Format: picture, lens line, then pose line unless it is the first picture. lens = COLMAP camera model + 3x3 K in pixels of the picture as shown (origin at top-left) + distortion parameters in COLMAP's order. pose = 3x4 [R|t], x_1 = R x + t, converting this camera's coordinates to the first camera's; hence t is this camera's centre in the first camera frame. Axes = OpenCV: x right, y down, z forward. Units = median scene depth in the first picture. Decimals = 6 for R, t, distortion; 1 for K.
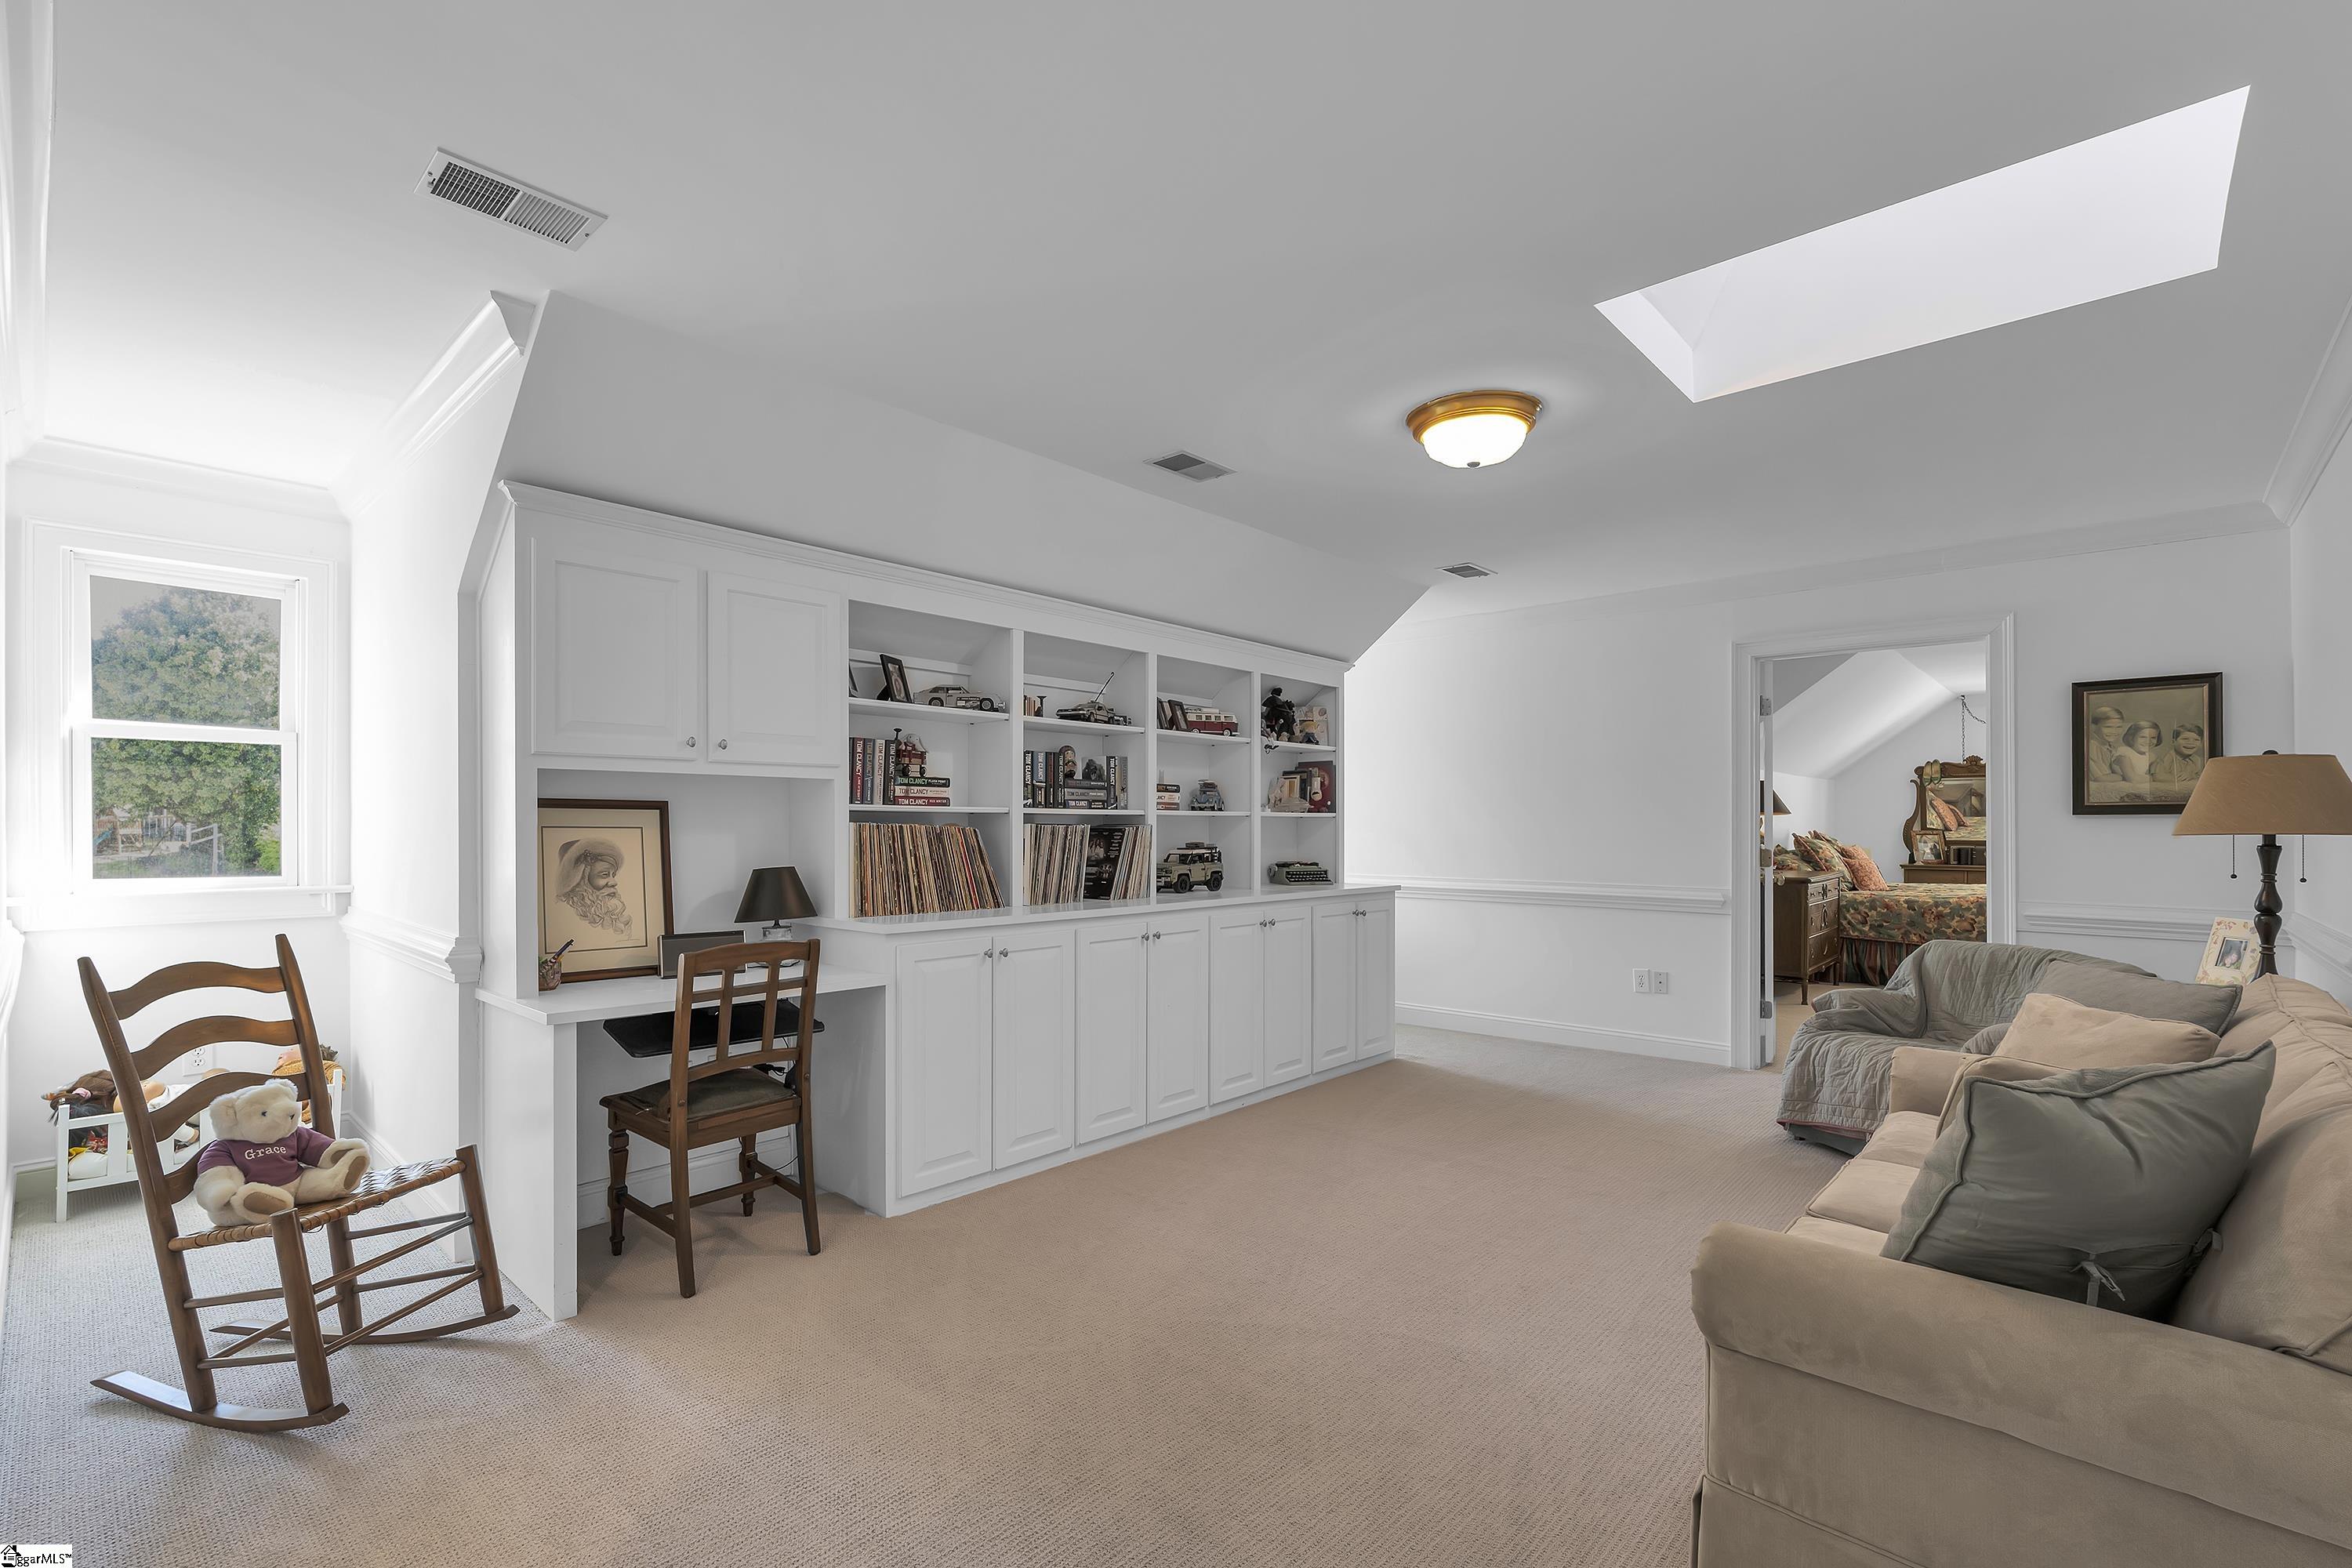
lens RADIAL K [[1038.6, 0, 1188.0], [0, 1038.6, 808.7], [0, 0, 1]] dist [-0.001244, -0.000189]
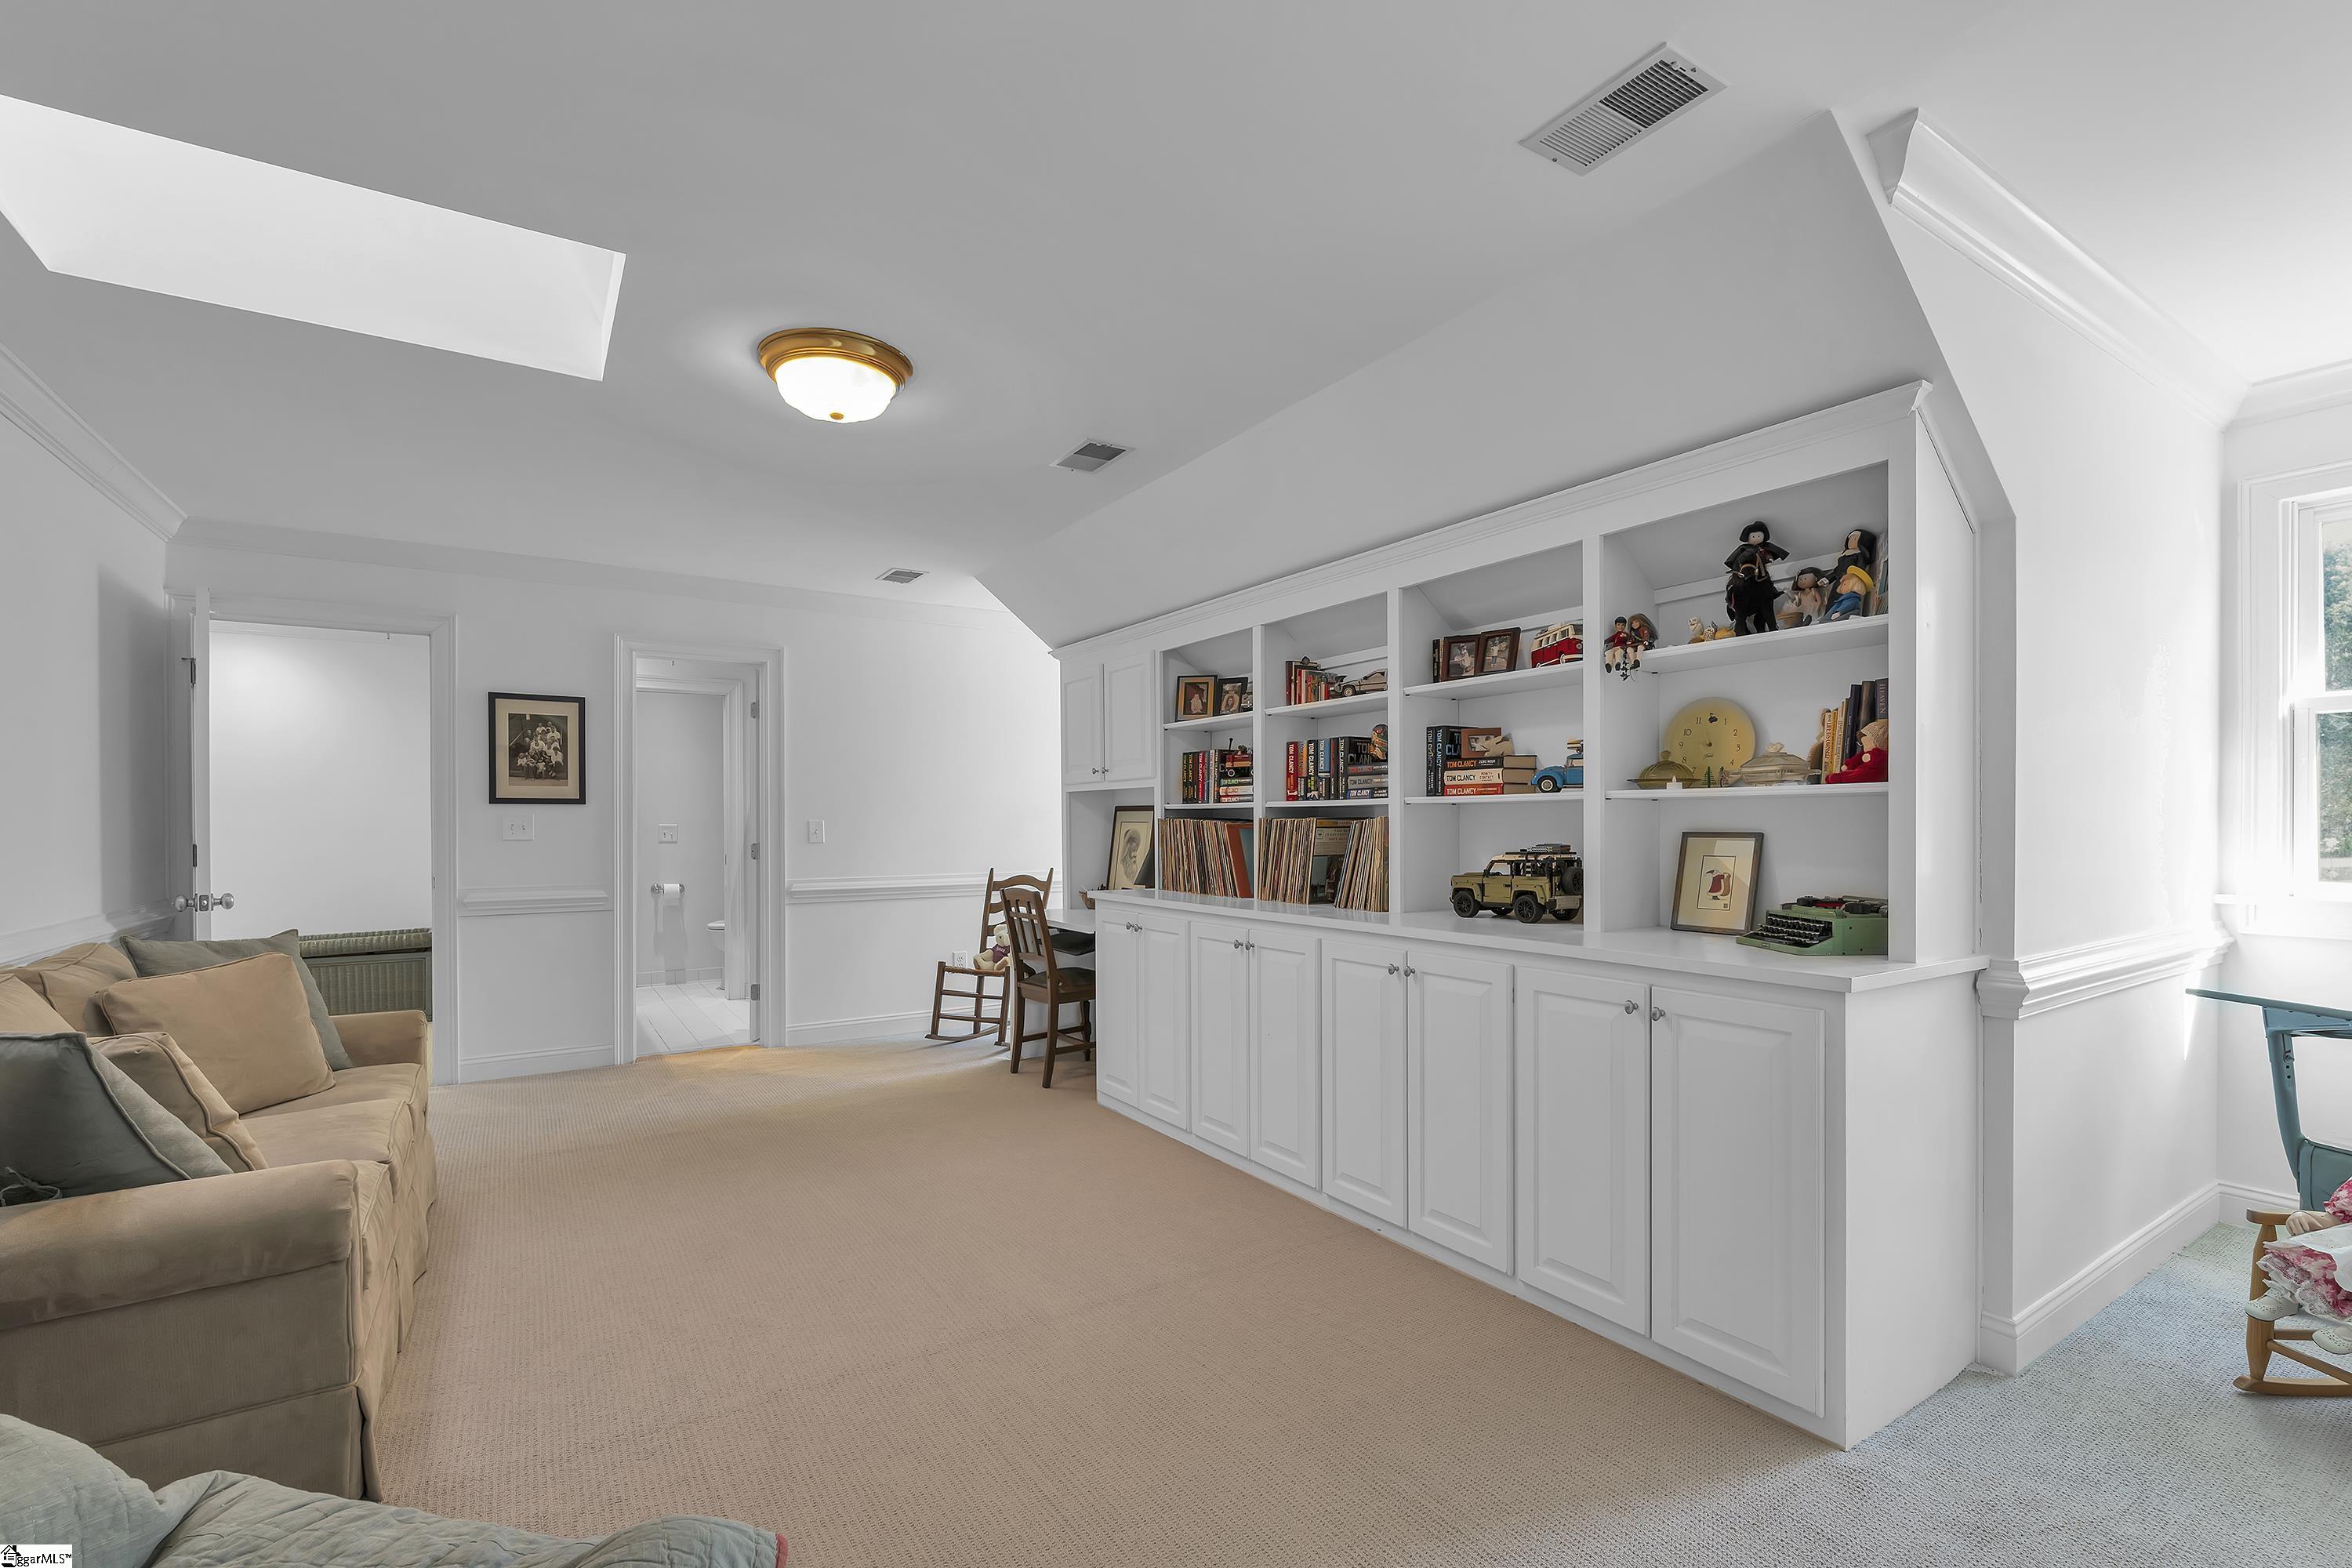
lens RADIAL K [[1038.6, 0, 1195.8], [0, 1038.6, 831.2], [0, 0, 1]] dist [-0.001244, -0.000189]
pose [[-0.253677, 0.002097, -0.967287, 0.673914], [0.015109, 0.999884, -0.001794, 0.023472], [0.967171, -0.015070, -0.253679, 0.976871]]
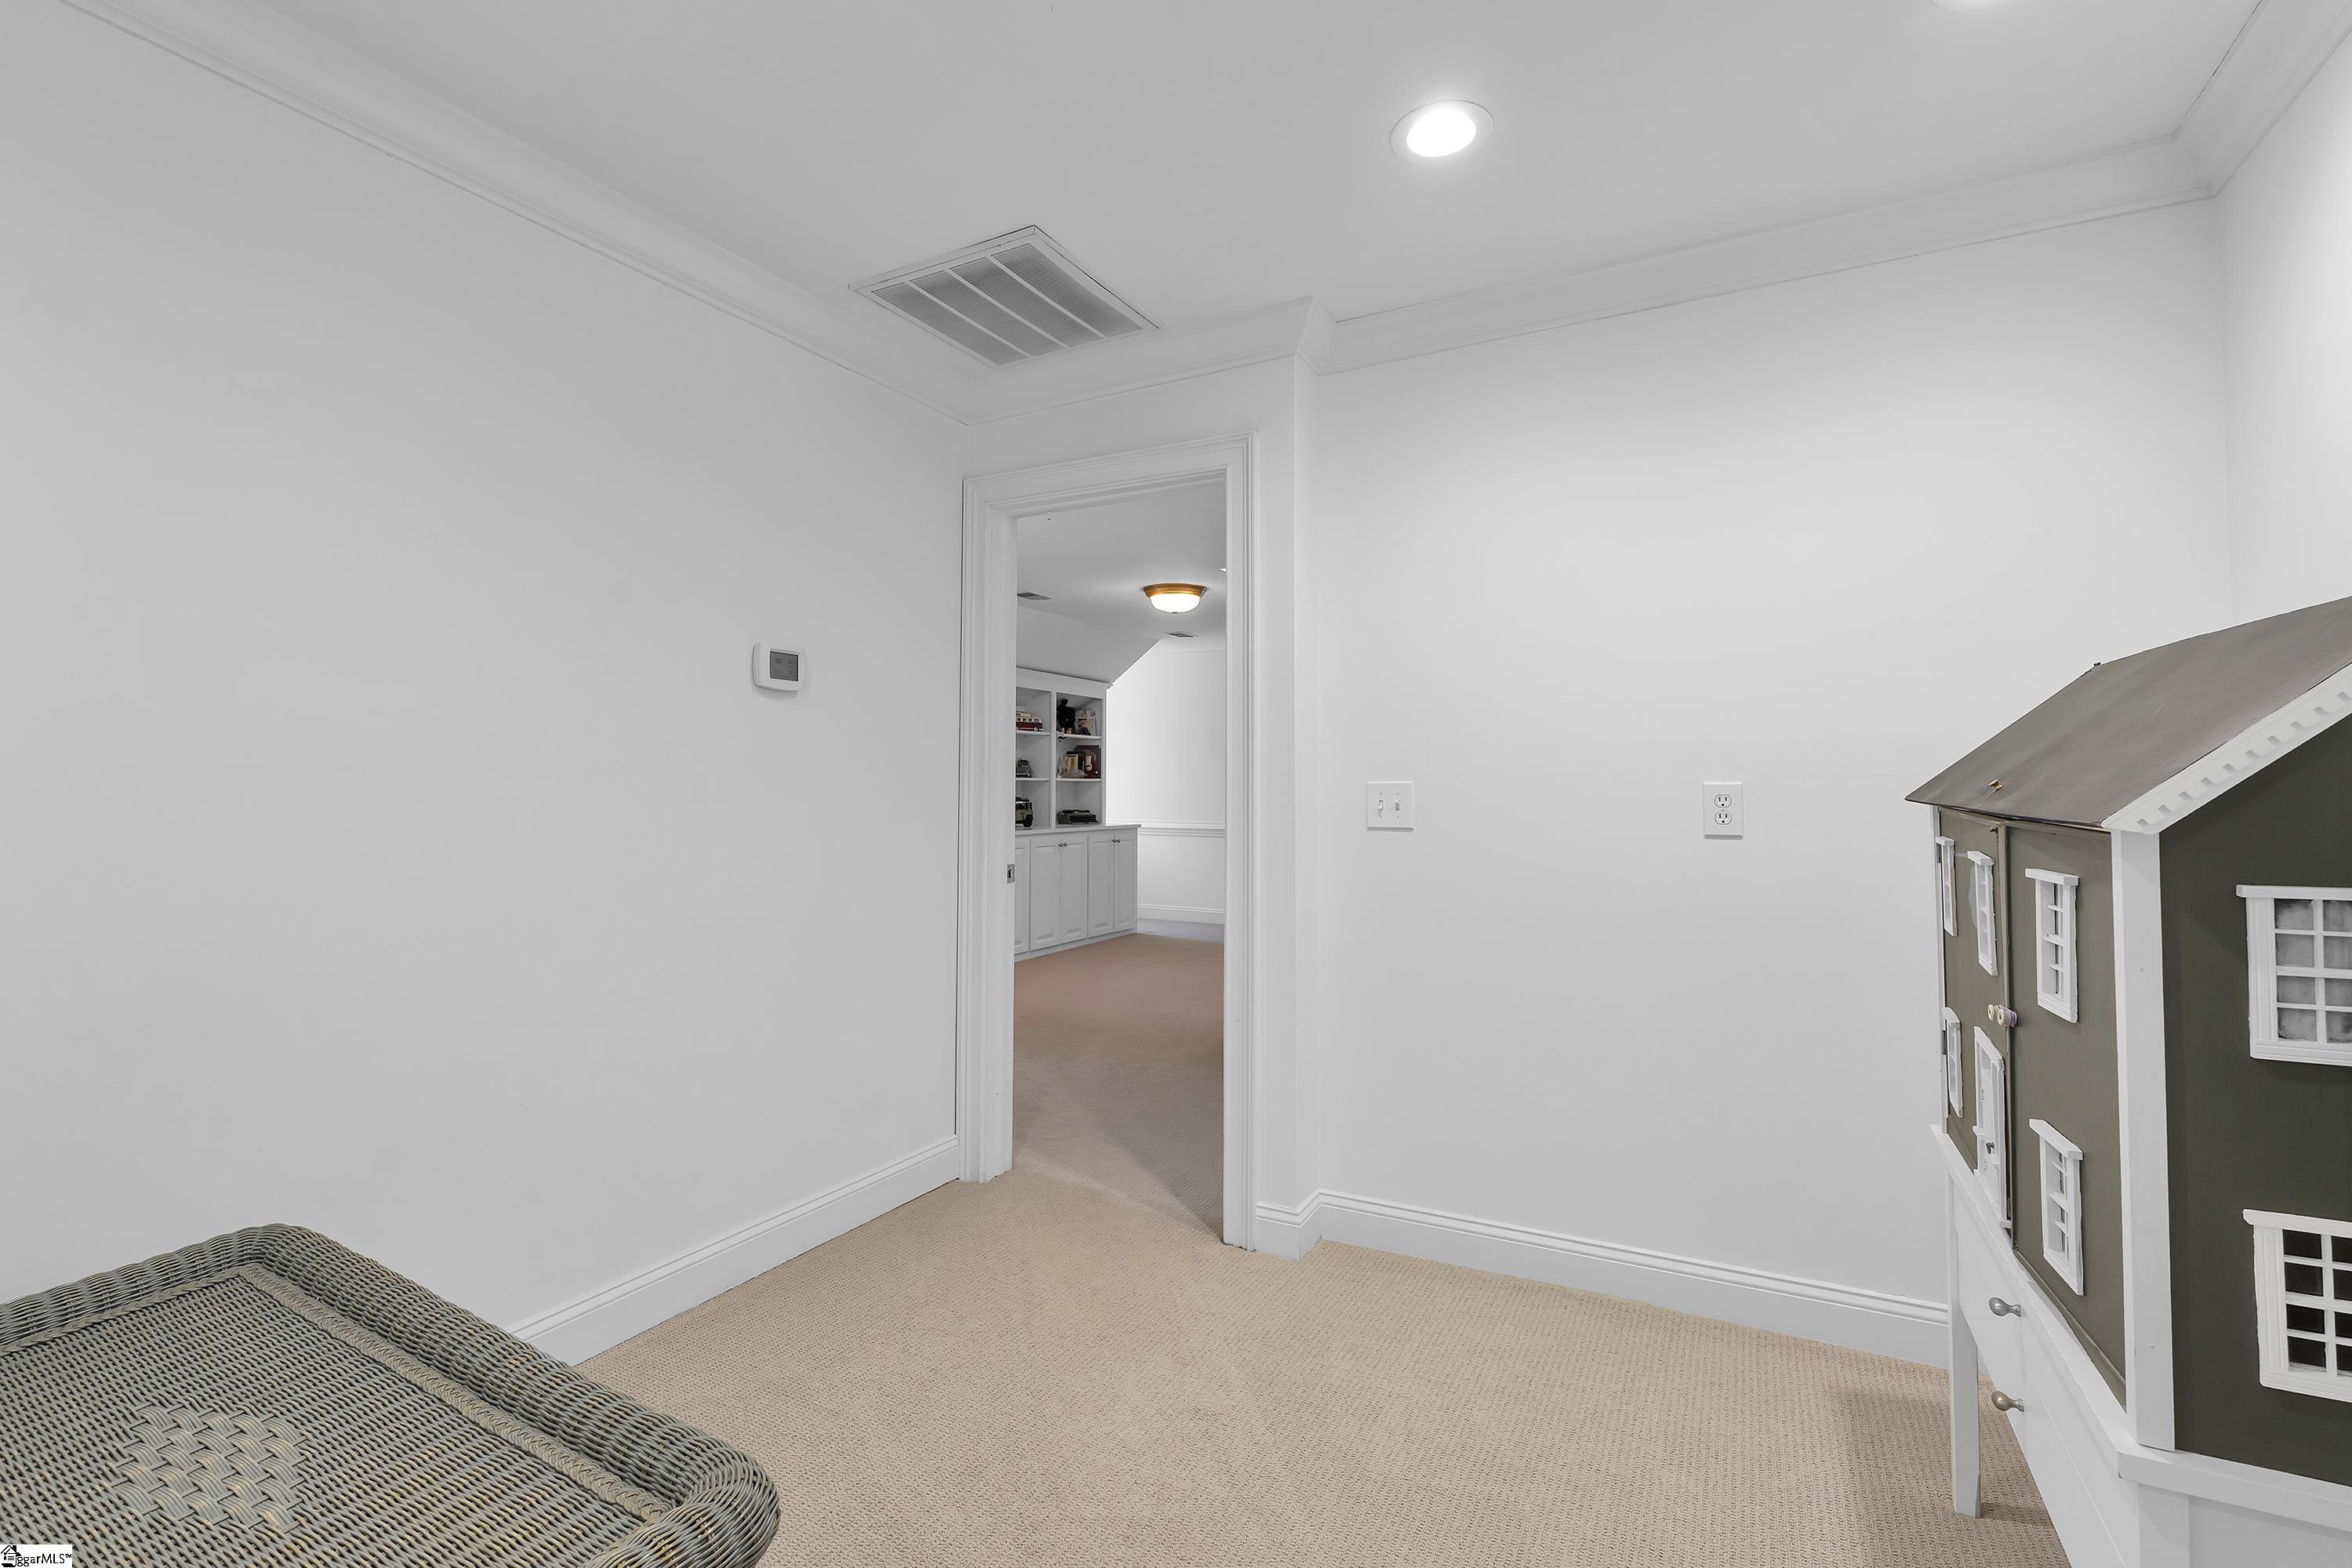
lens RADIAL K [[1038.6, 0, 1179.4], [0, 1038.6, 776.1], [0, 0, 1]] dist [-0.001244, -0.000189]
pose [[0.972489, 0.002562, 0.232936, -0.118101], [-0.003743, 0.999982, 0.004628, -0.007897], [-0.232920, -0.005373, 0.972481, -0.608003]]
